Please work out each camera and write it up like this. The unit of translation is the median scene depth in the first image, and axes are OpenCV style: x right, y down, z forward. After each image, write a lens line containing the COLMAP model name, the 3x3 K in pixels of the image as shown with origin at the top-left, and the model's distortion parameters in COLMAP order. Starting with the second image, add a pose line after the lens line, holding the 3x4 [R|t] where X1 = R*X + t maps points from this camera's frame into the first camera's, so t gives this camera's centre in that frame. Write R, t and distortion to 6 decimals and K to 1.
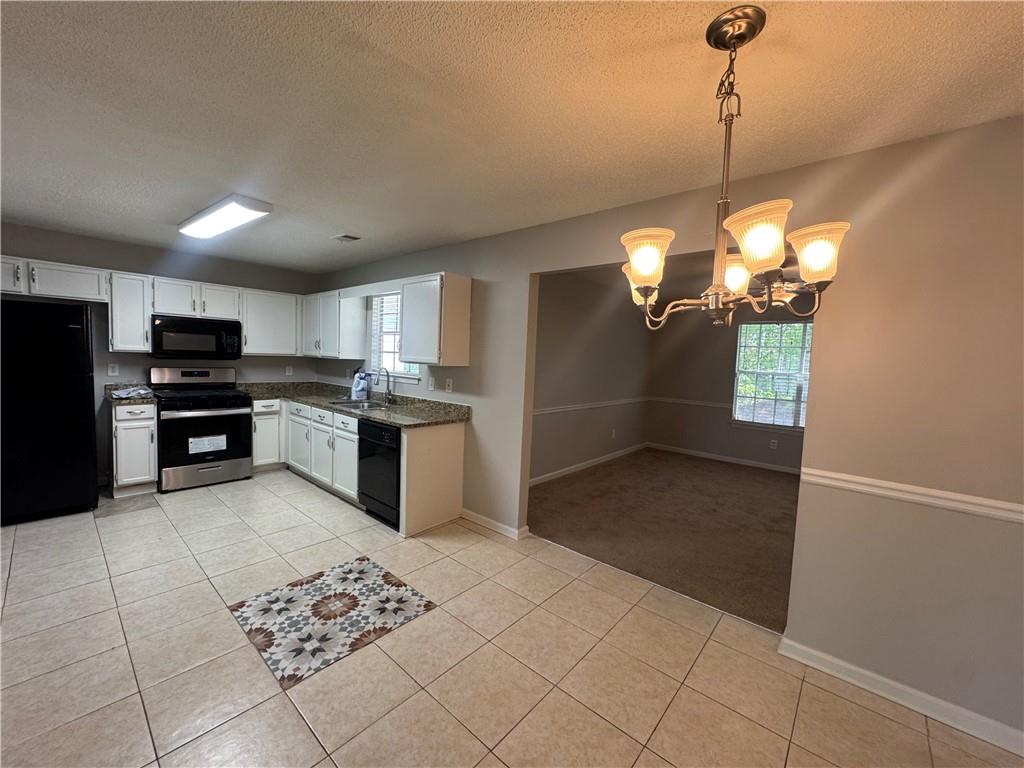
lens RADIAL K [[409.3, 0, 511.7], [0, 409.3, 382.3], [0, 0, 1]] dist [-0.005339, 0.000168]
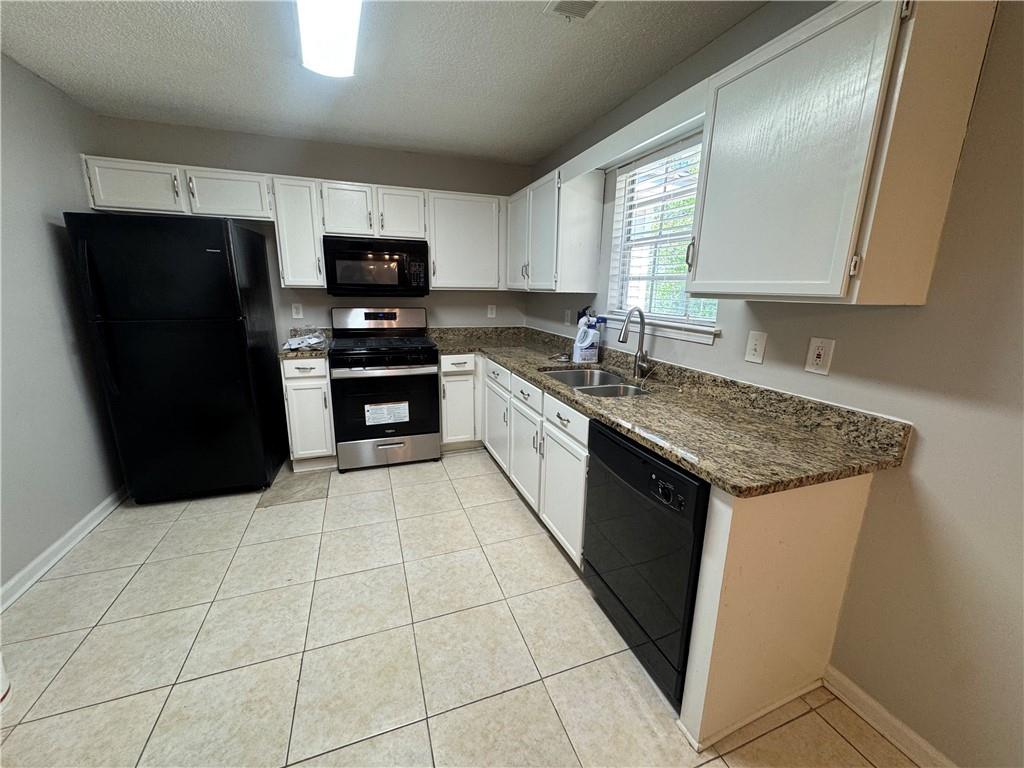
lens RADIAL K [[409.3, 0, 513.5], [0, 409.3, 389.4], [0, 0, 1]] dist [-0.005339, 0.000168]
pose [[0.878973, 0.091856, -0.467942, -0.213090], [-0.012339, 0.985325, 0.170240, -0.021615], [0.476712, -0.143863, 0.867208, 0.501618]]
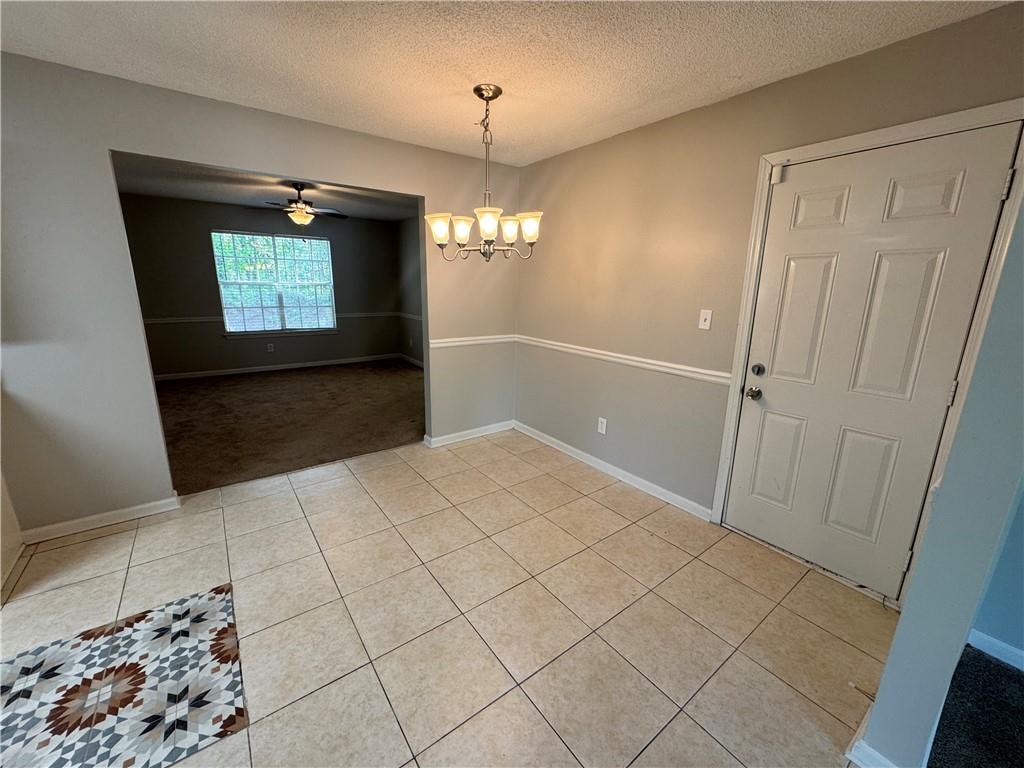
lens RADIAL K [[409.3, 0, 515.2], [0, 409.3, 382.7], [0, 0, 1]] dist [-0.005339, 0.000168]
pose [[0.203418, -0.268370, 0.941594, -0.442139], [0.049693, 0.963291, 0.263819, -0.027424], [-0.977830, -0.006875, 0.209287, 0.146354]]
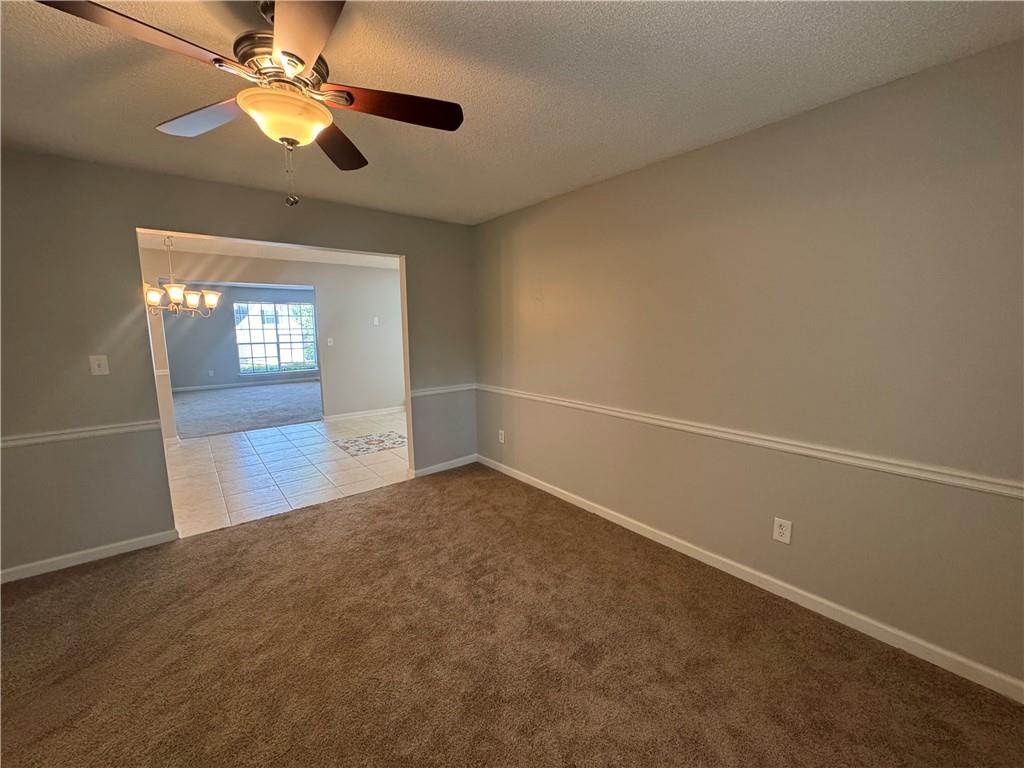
lens RADIAL K [[409.3, 0, 509.7], [0, 409.3, 384.5], [0, 0, 1]] dist [-0.005339, 0.000168]
pose [[-0.181732, 0.100919, -0.978156, 0.923928], [-0.062086, 0.991558, 0.113837, -0.038168], [0.981386, 0.081417, -0.173932, 1.214739]]
